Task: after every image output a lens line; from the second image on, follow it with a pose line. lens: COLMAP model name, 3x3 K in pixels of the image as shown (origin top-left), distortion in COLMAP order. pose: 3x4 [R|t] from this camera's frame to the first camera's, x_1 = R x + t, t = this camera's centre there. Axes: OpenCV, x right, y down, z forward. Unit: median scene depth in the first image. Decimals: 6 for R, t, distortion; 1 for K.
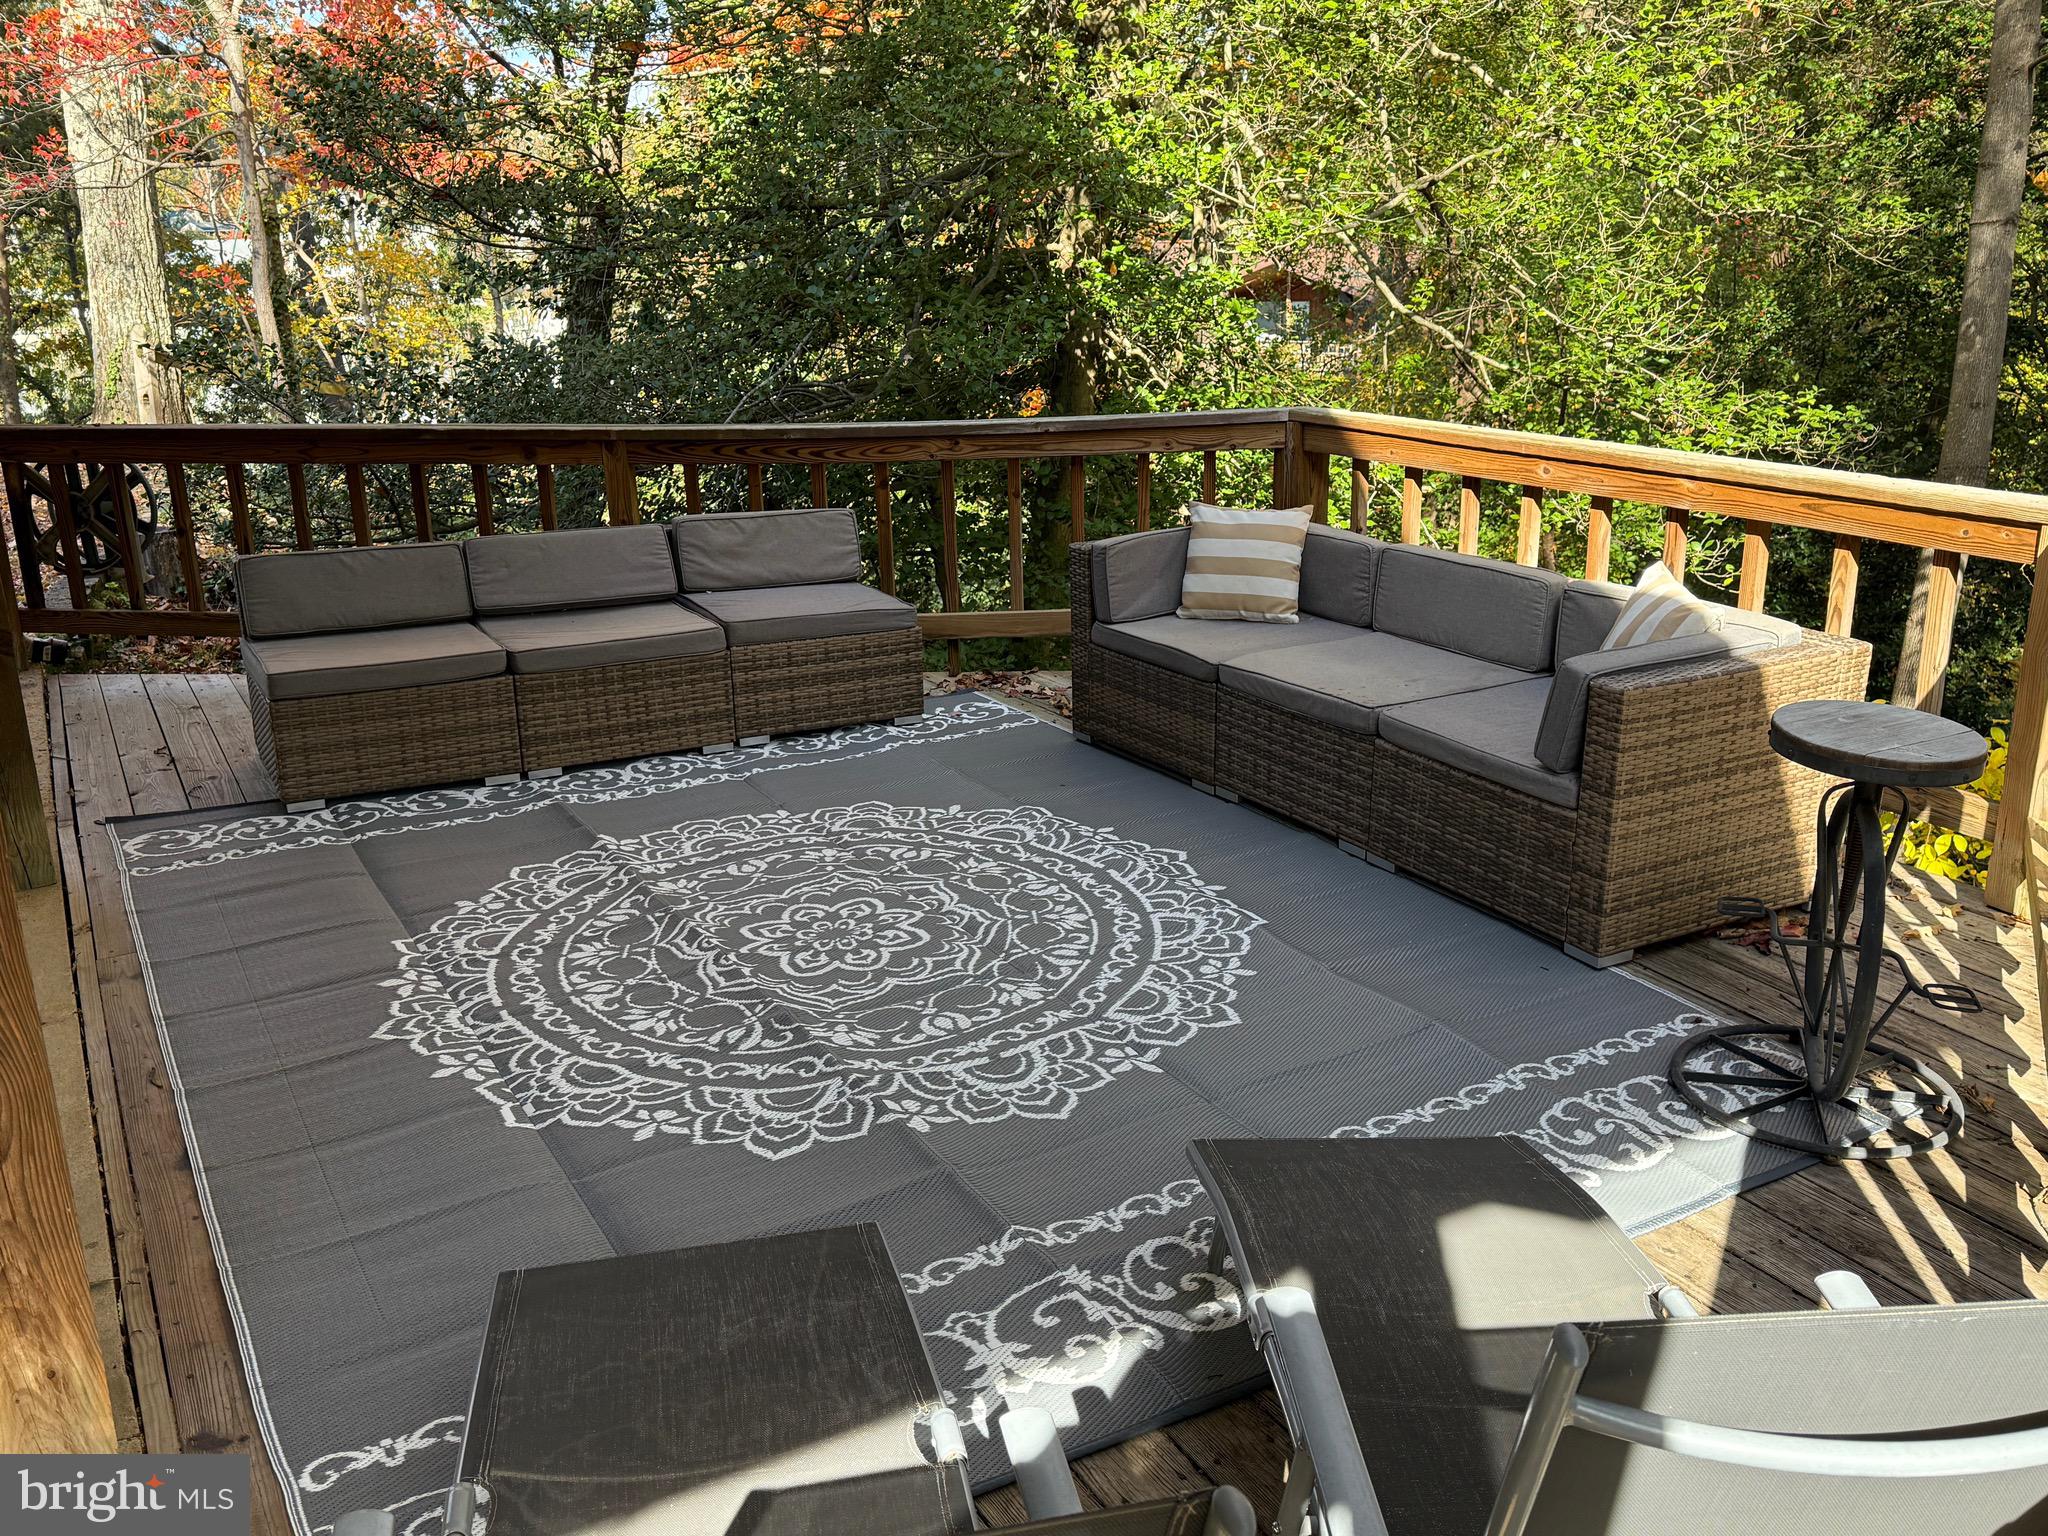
lens RADIAL K [[1752.5, 0, 1032.7], [0, 1752.5, 767.2], [0, 0, 1]] dist [0.114171, -0.182861]
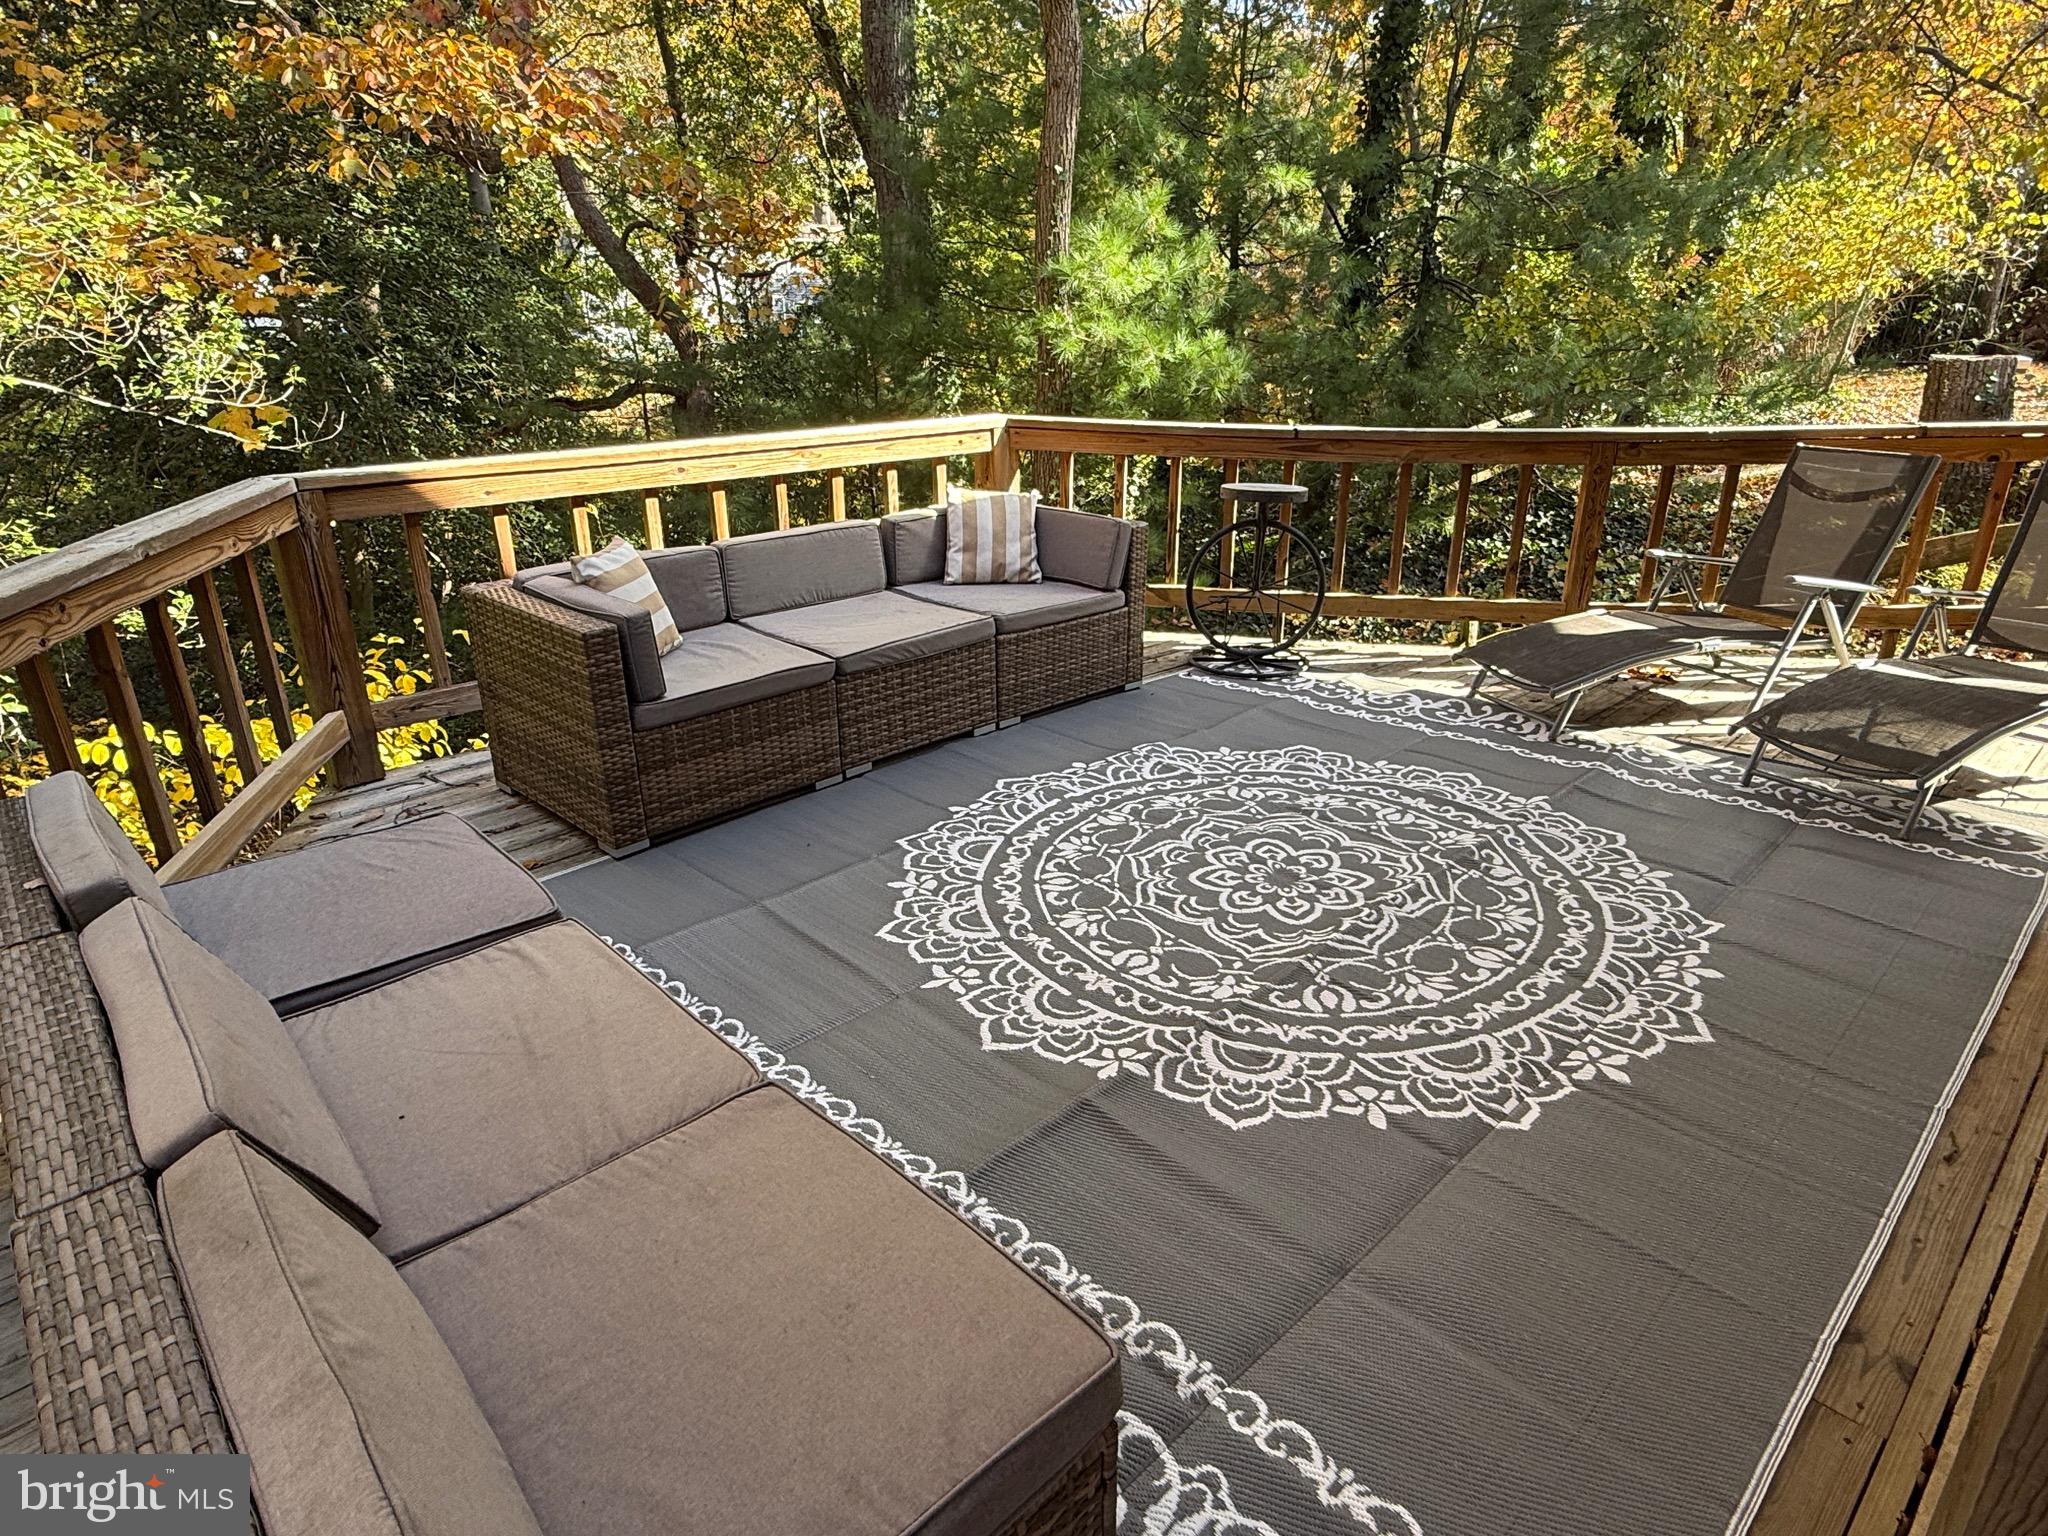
lens RADIAL K [[1188.6, 0, 1021.8], [0, 1188.6, 774.5], [0, 0, 1]] dist [-0.012842, 0.015957]
pose [[-0.242096, -0.336315, 0.910100, -0.661485], [0.299872, 0.866144, 0.399840, -0.278107], [-0.922749, 0.369713, -0.108839, 1.100645]]
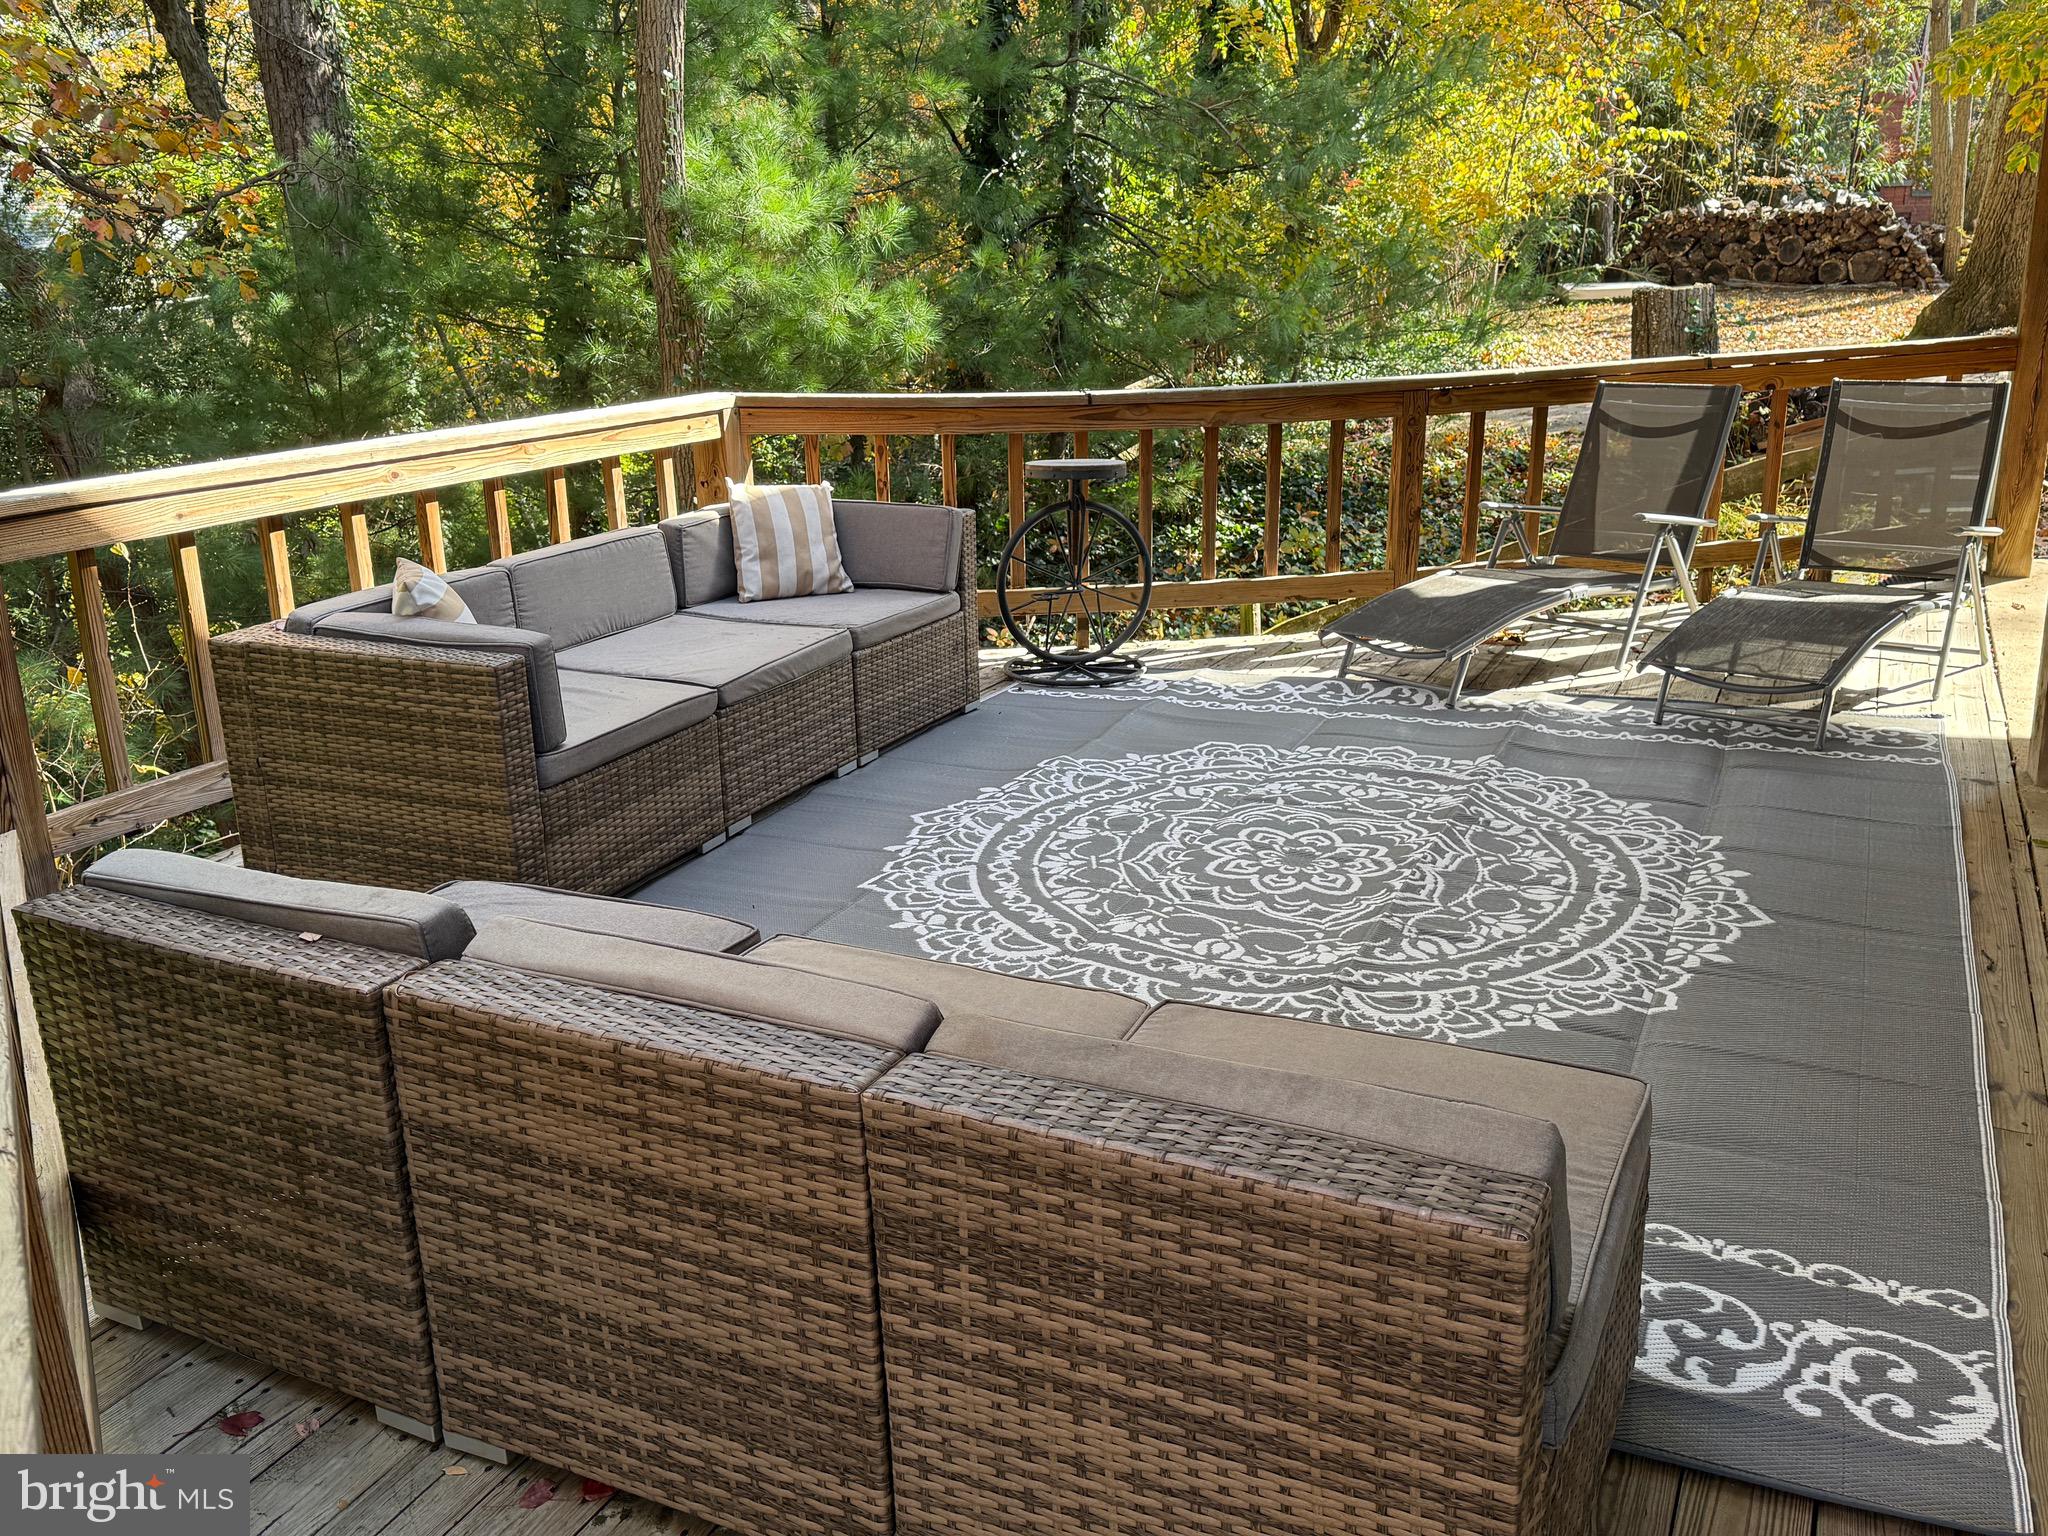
lens RADIAL K [[1752.5, 0, 1003.4], [0, 1752.5, 769.1], [0, 0, 1]] dist [0.114171, -0.182861]
pose [[-0.564026, -0.210523, 0.798470, -0.744804], [0.275880, 0.863353, 0.422507, -0.387890], [-0.778309, 0.458587, -0.428874, 1.408768]]
